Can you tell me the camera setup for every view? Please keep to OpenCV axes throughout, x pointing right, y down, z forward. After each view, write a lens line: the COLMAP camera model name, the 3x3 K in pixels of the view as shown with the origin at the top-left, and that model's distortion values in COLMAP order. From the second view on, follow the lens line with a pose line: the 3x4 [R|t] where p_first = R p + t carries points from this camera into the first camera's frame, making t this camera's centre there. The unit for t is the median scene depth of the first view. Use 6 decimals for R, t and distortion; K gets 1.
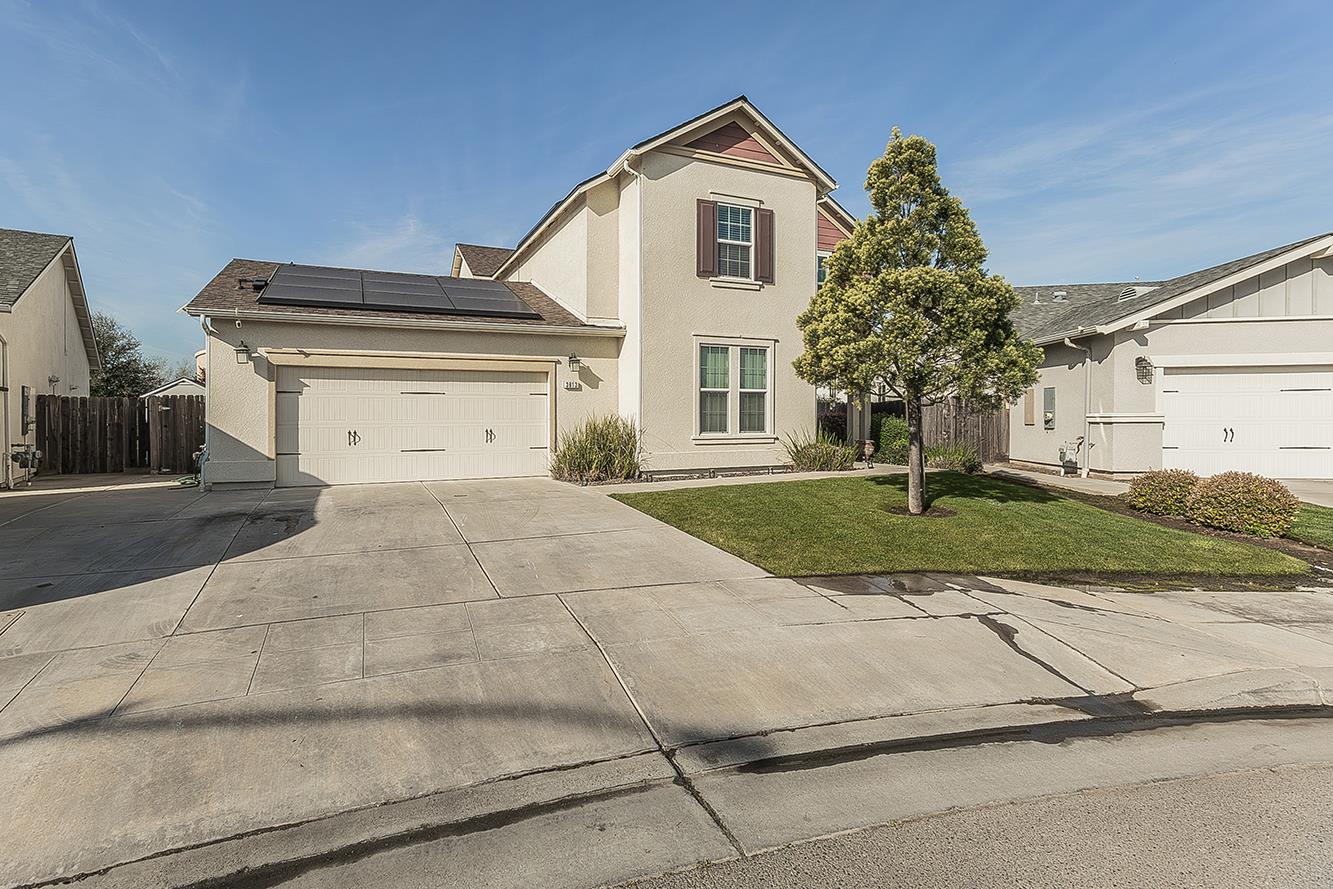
lens RADIAL K [[621.9, 0, 614.7], [0, 621.9, 420.6], [0, 0, 1]] dist [0.003762, 0.000339]
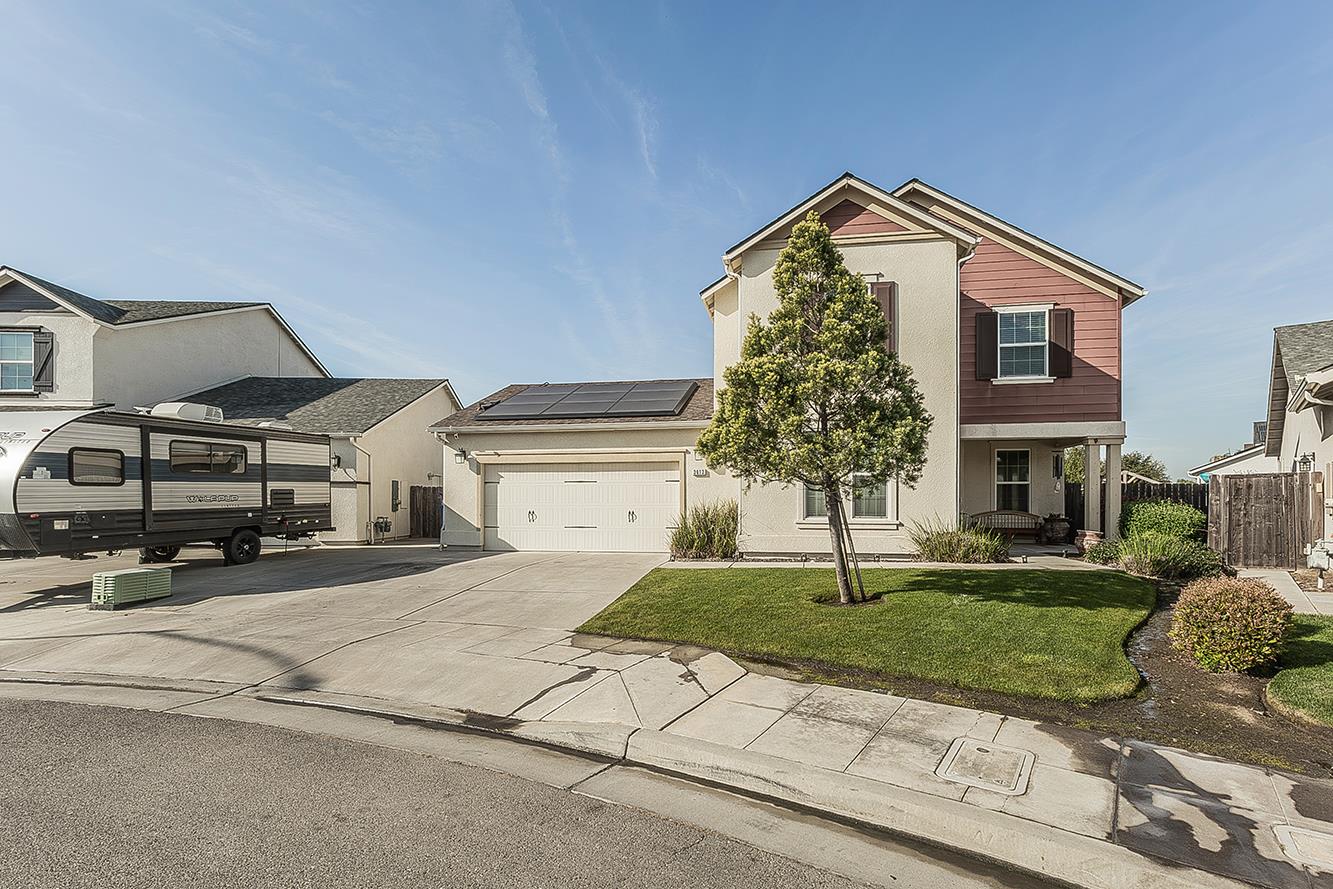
lens RADIAL K [[642.3, 0, 700.7], [0, 642.3, 500.6], [0, 0, 1]] dist [0.003116, 0.000455]
pose [[0.845925, 0.003392, -0.533291, 0.554204], [-0.007096, 0.999963, -0.004895, -0.001059], [0.533255, 0.007925, 0.845917, 0.028406]]
